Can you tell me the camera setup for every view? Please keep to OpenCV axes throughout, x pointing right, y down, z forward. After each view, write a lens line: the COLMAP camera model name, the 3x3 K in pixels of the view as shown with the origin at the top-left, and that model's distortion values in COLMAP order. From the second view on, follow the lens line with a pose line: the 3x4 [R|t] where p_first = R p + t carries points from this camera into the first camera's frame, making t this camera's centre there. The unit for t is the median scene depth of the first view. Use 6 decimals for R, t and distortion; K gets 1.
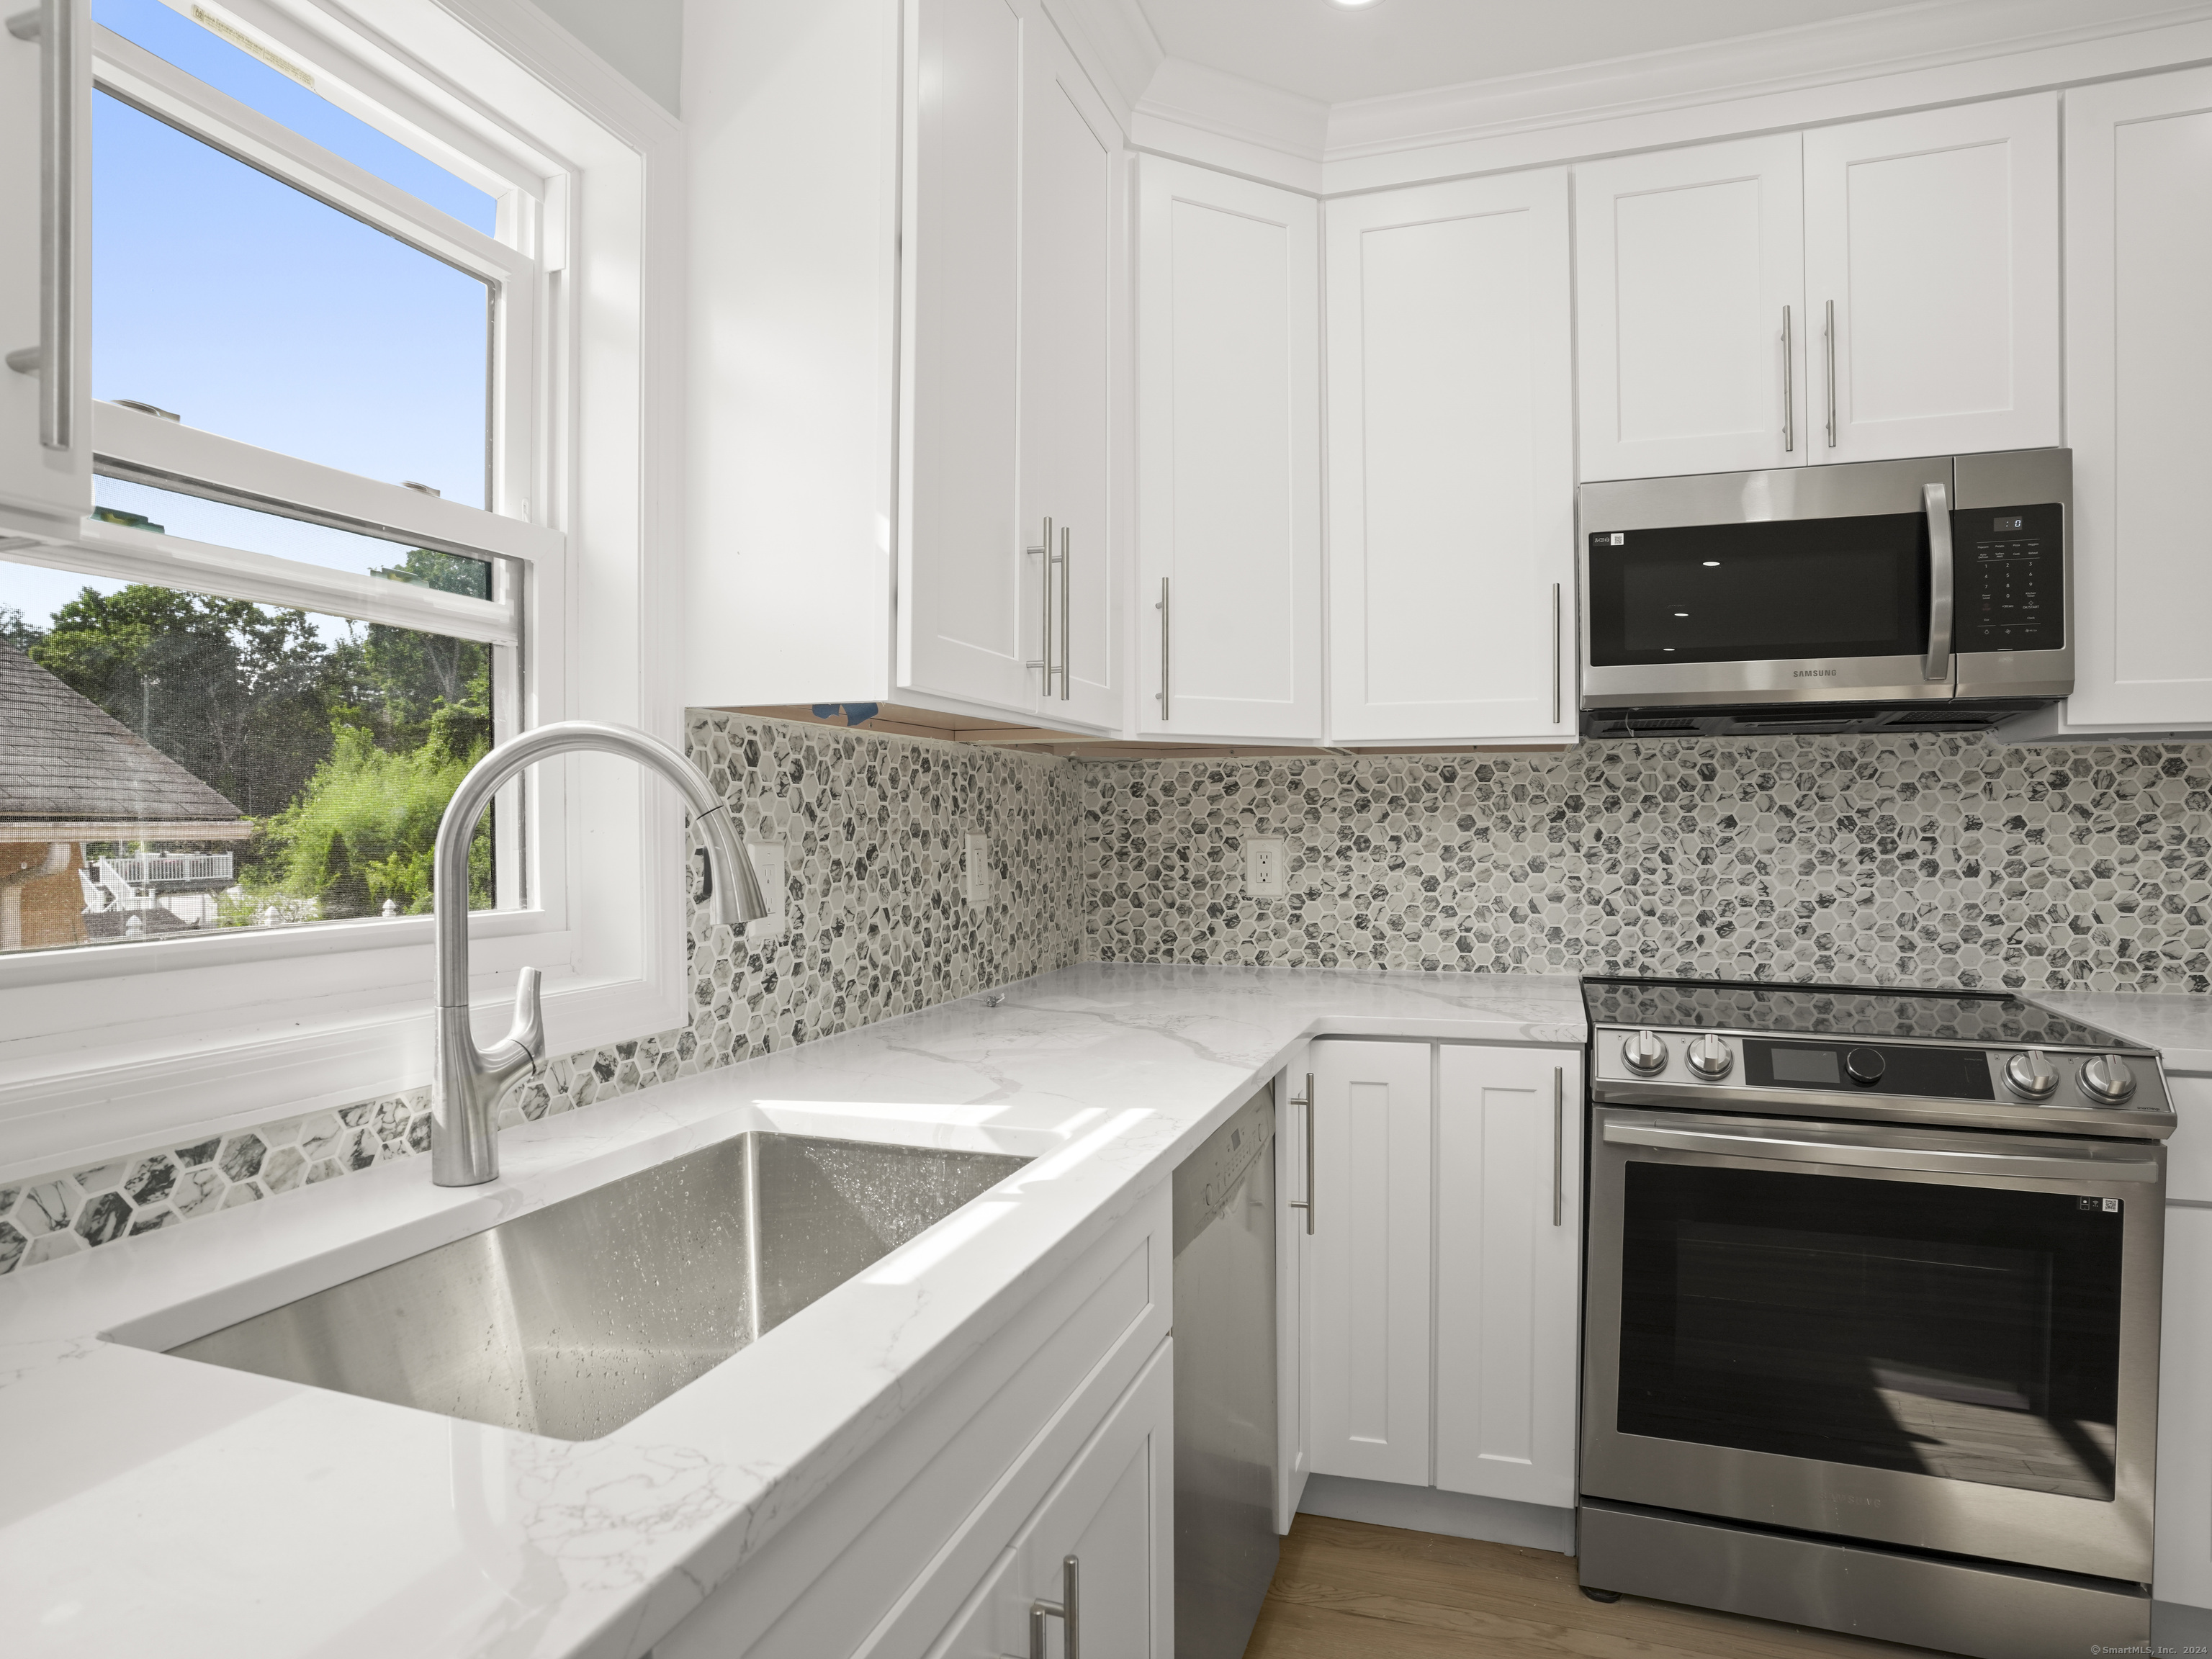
lens RADIAL K [[1257.5, 0, 1126.2], [0, 1257.5, 832.1], [0, 0, 1]] dist [-0.049461, 0.005746]
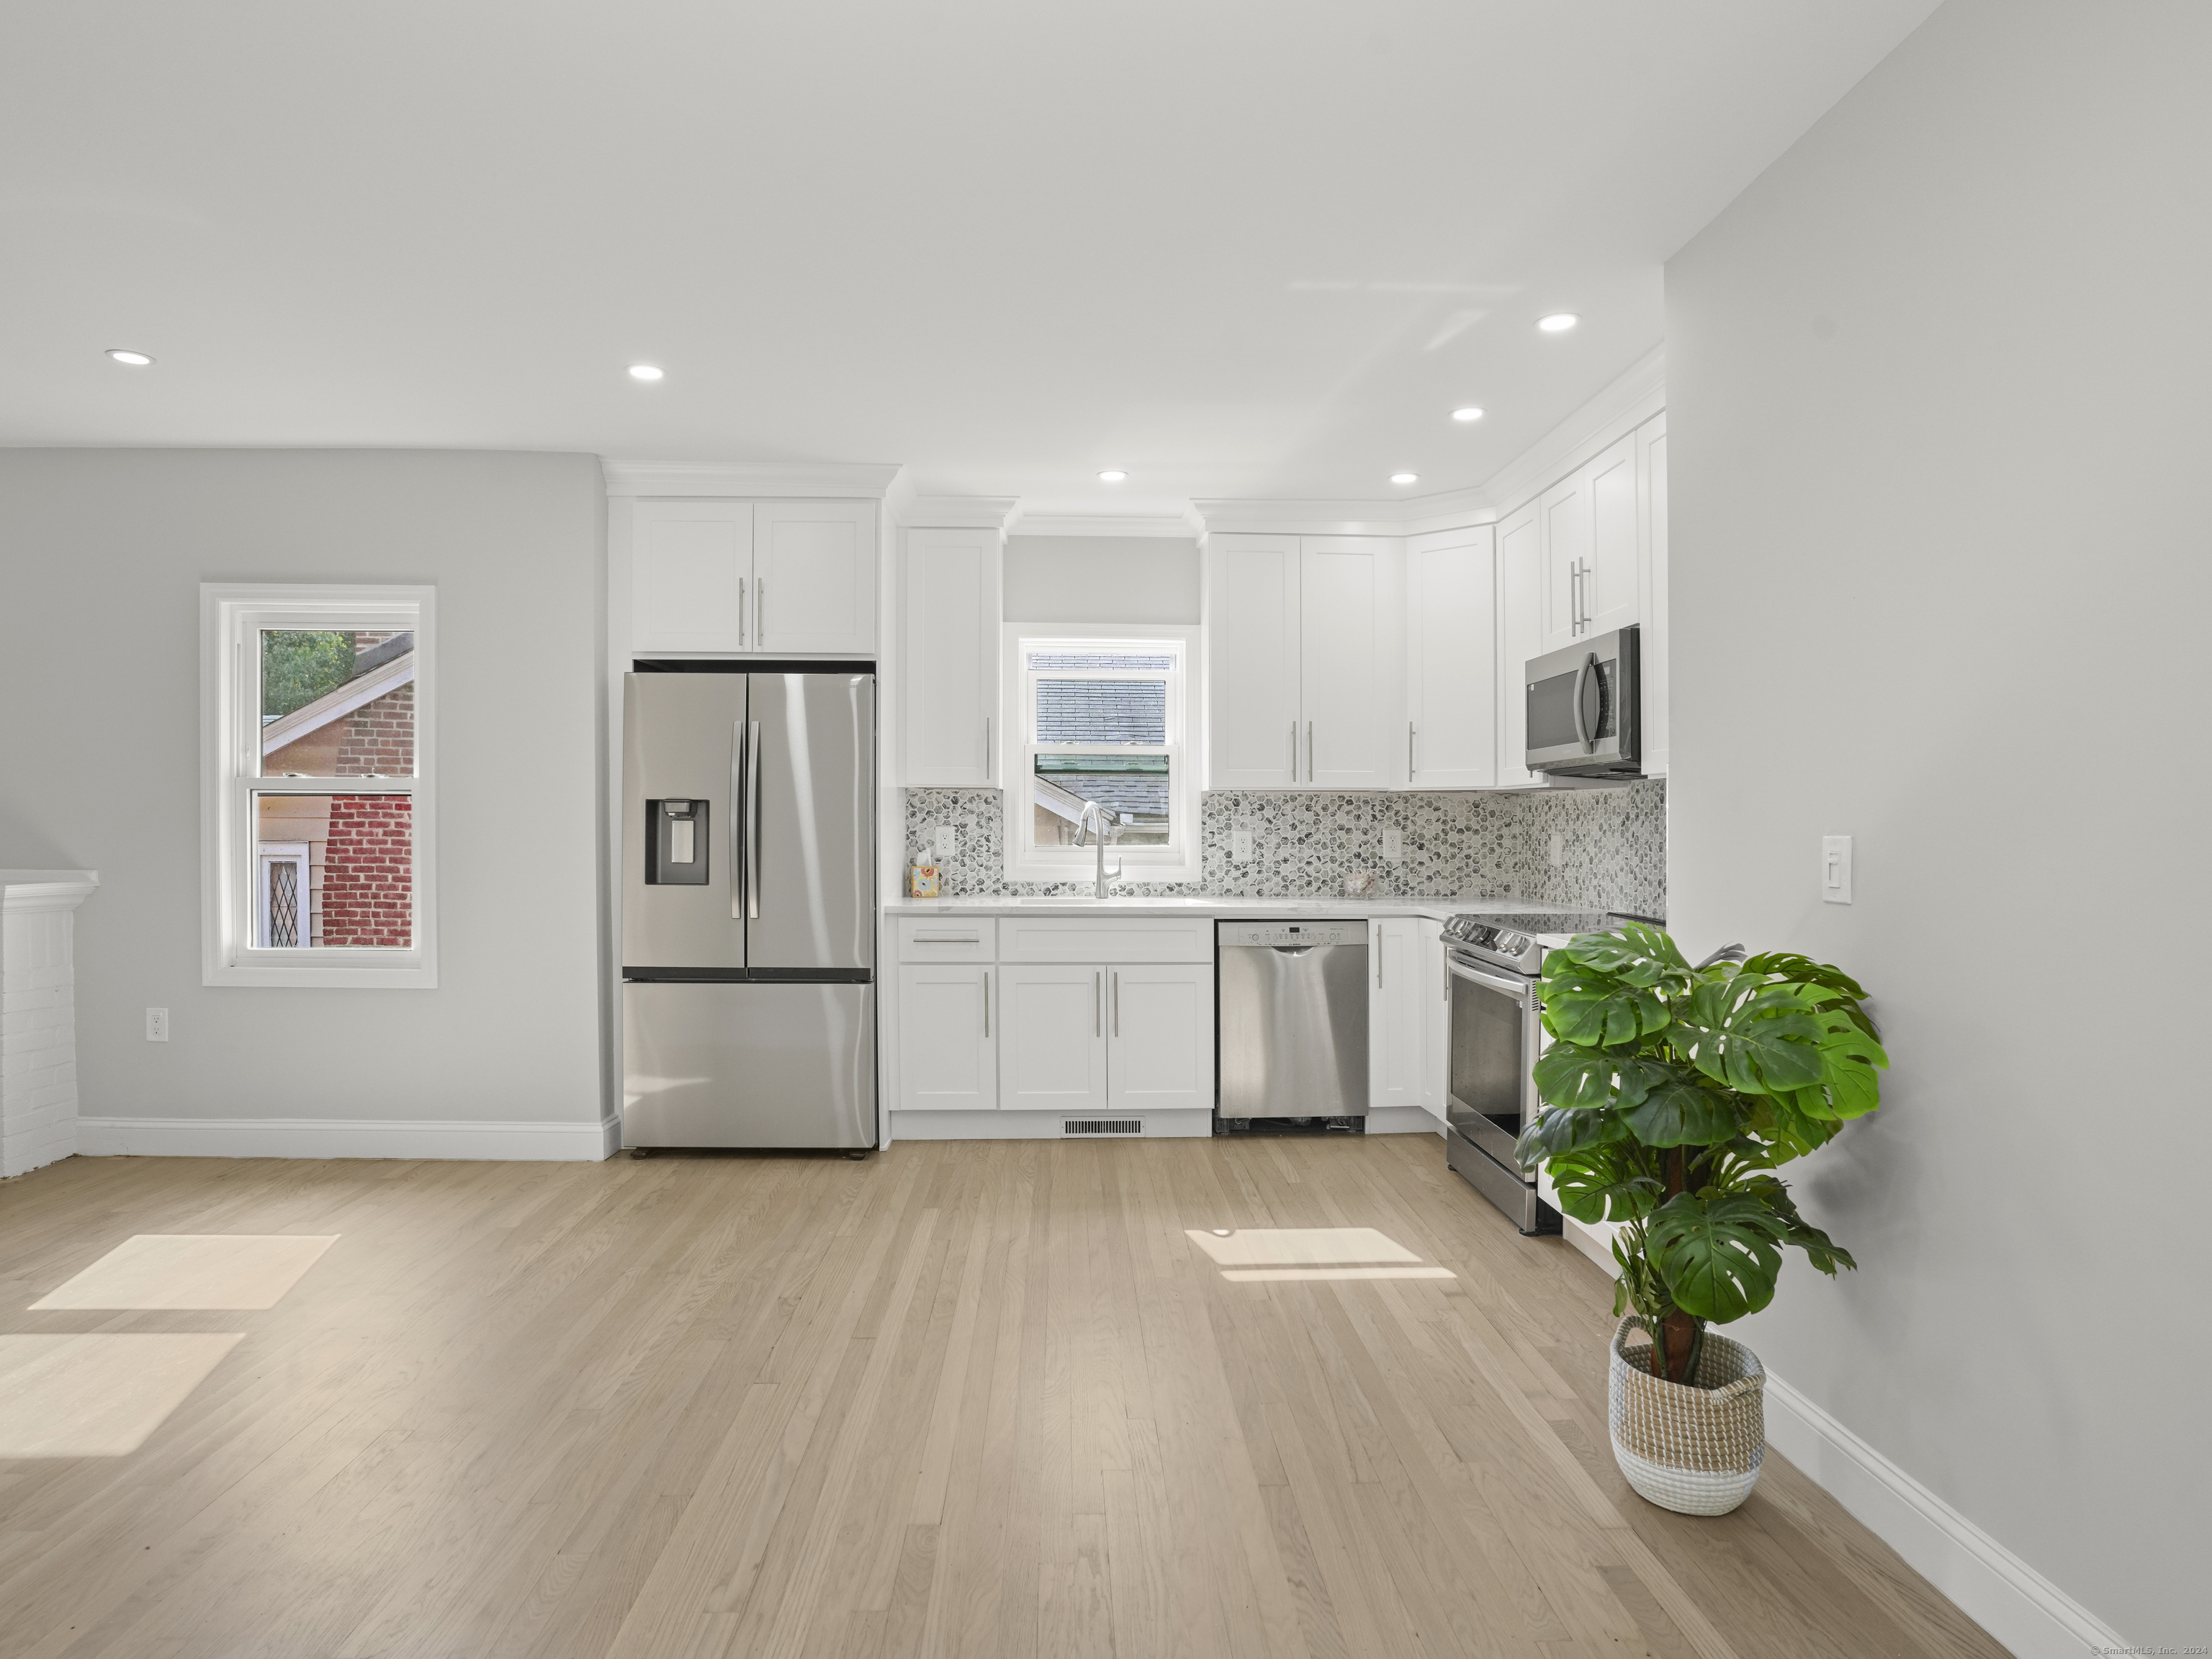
lens RADIAL K [[1256.2, 0, 1124.8], [0, 1256.2, 841.5], [0, 0, 1]] dist [-0.077615, 0.034145]
pose [[0.368631, 0.018469, -0.929392, 1.981448], [-0.011664, 0.999816, 0.015242, -0.006545], [0.929503, 0.005222, 0.368779, -0.353149]]
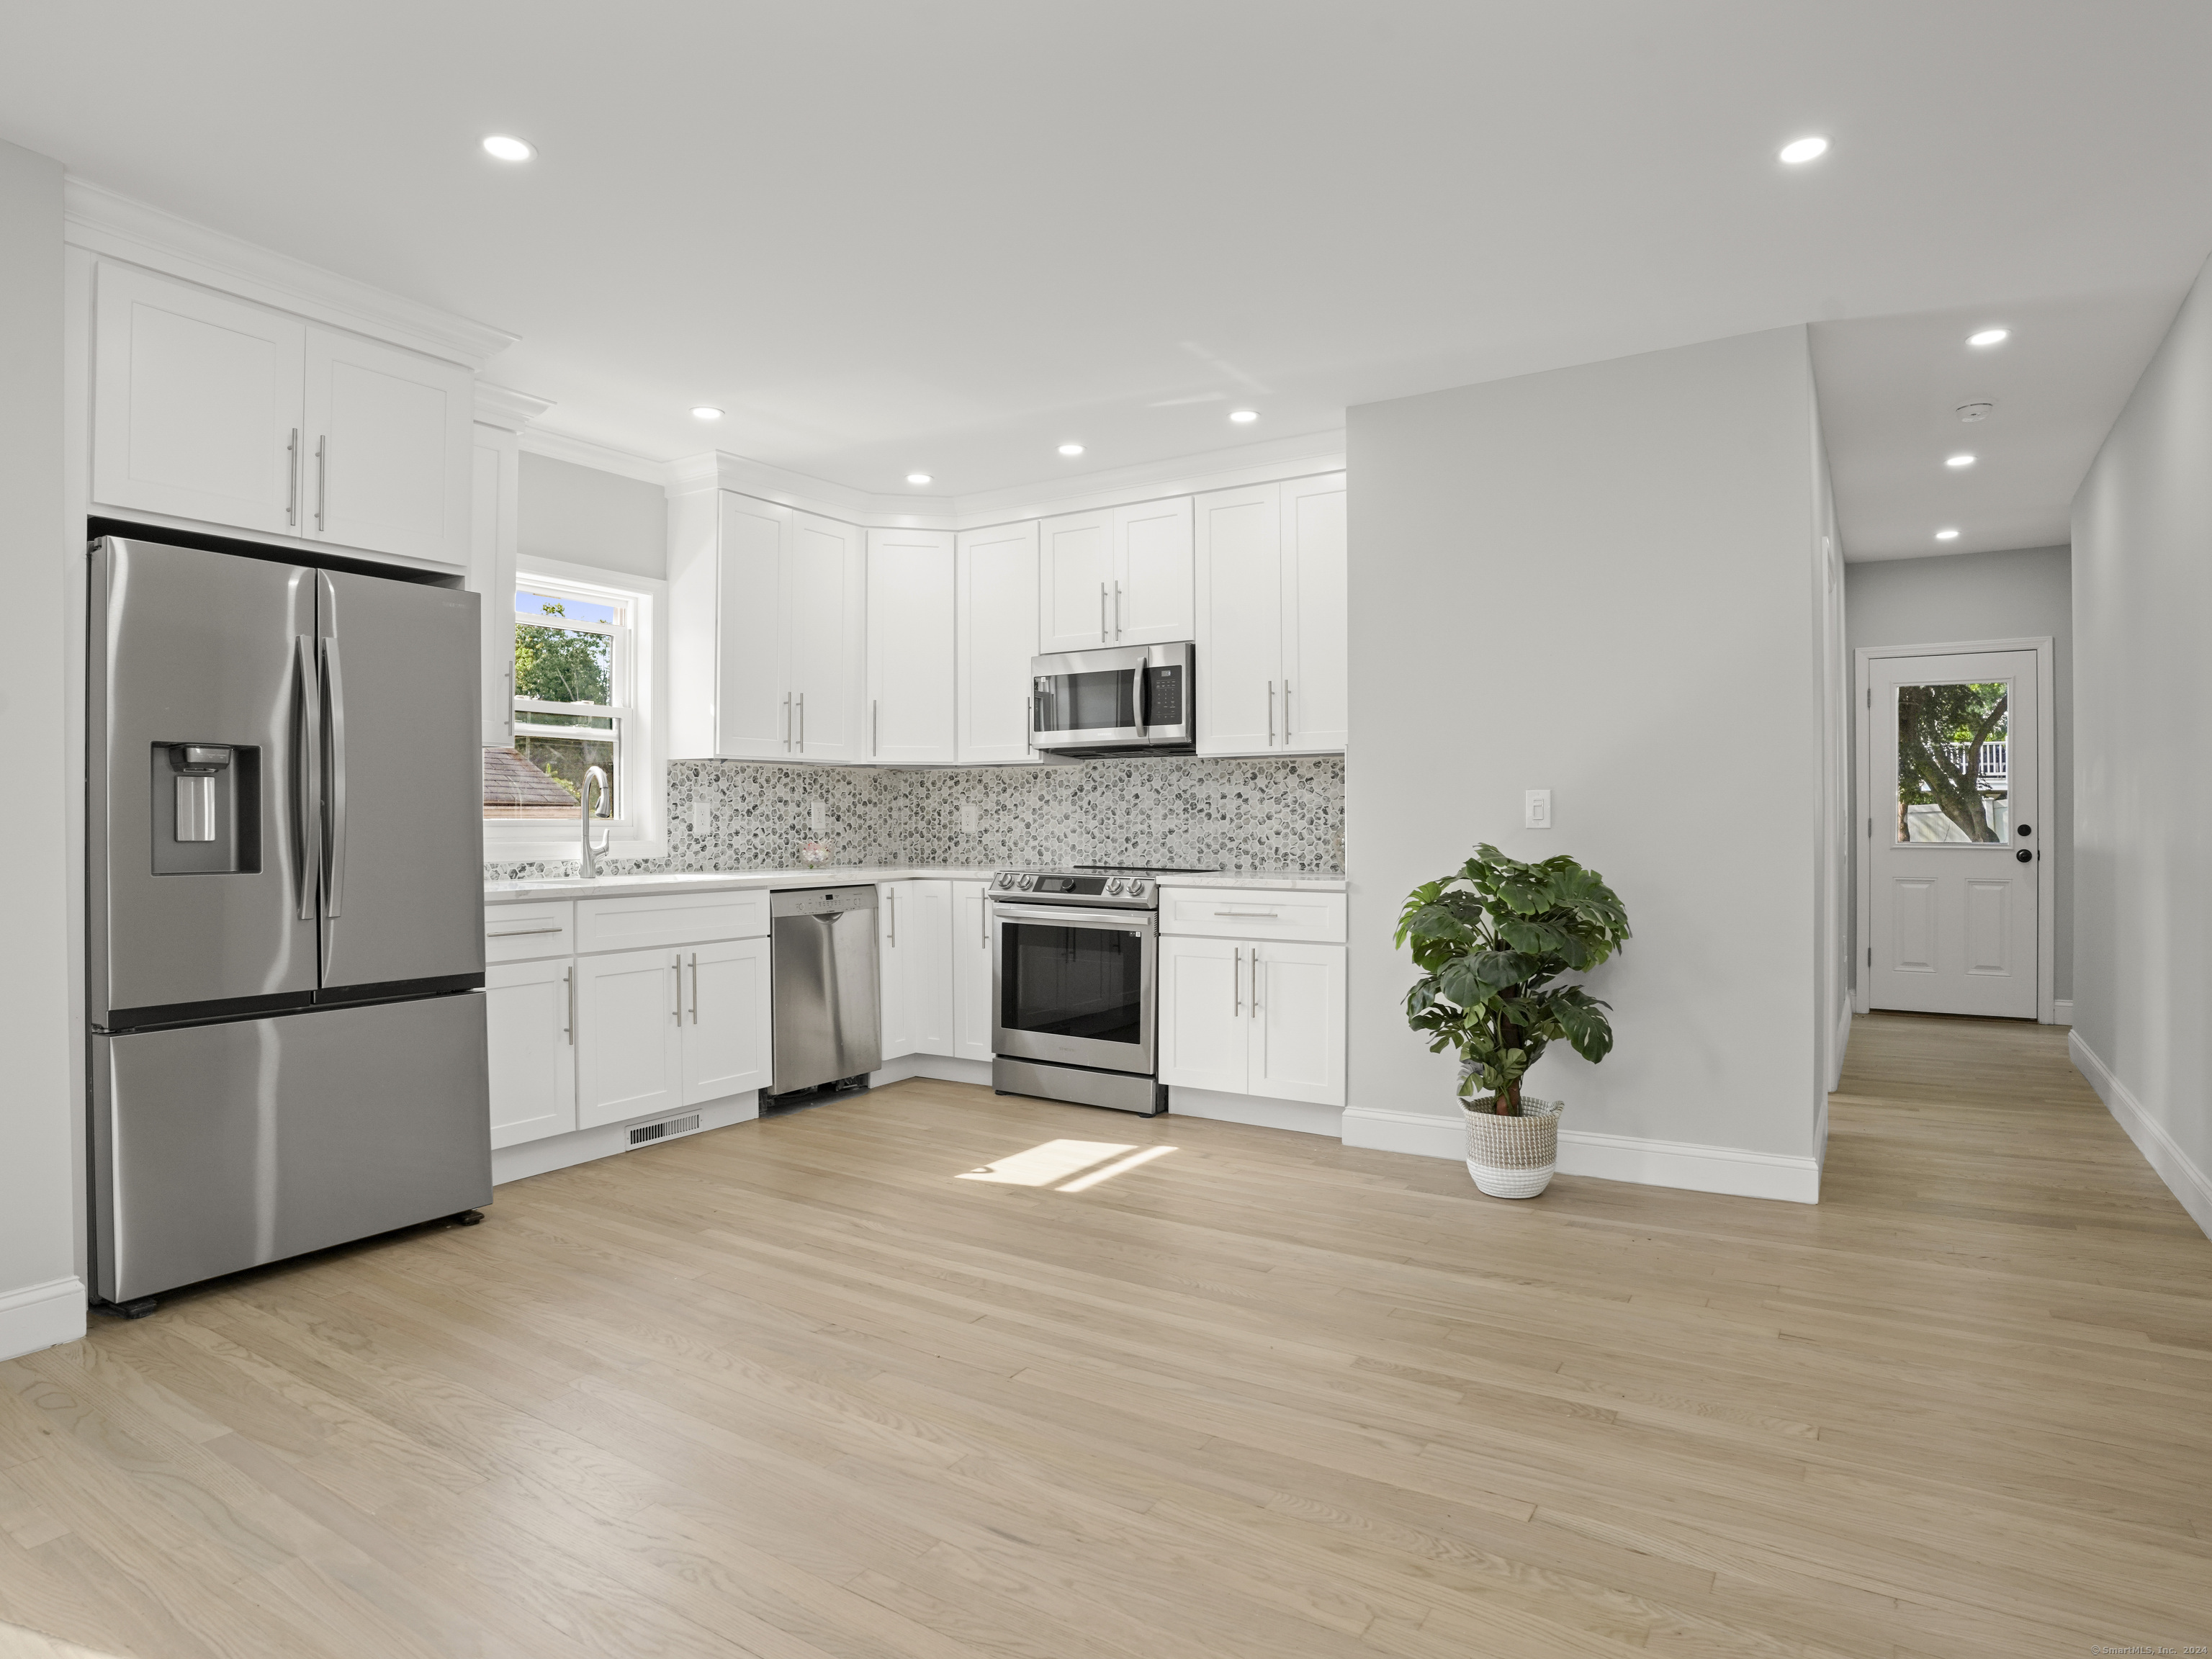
lens RADIAL K [[1256.2, 0, 1131.3], [0, 1256.2, 815.7], [0, 0, 1]] dist [-0.077615, 0.034145]
pose [[0.975107, -0.000338, -0.221737, 1.076929], [-0.001636, 0.999961, -0.008718, 0.051171], [0.221731, 0.008864, 0.975068, -1.321081]]
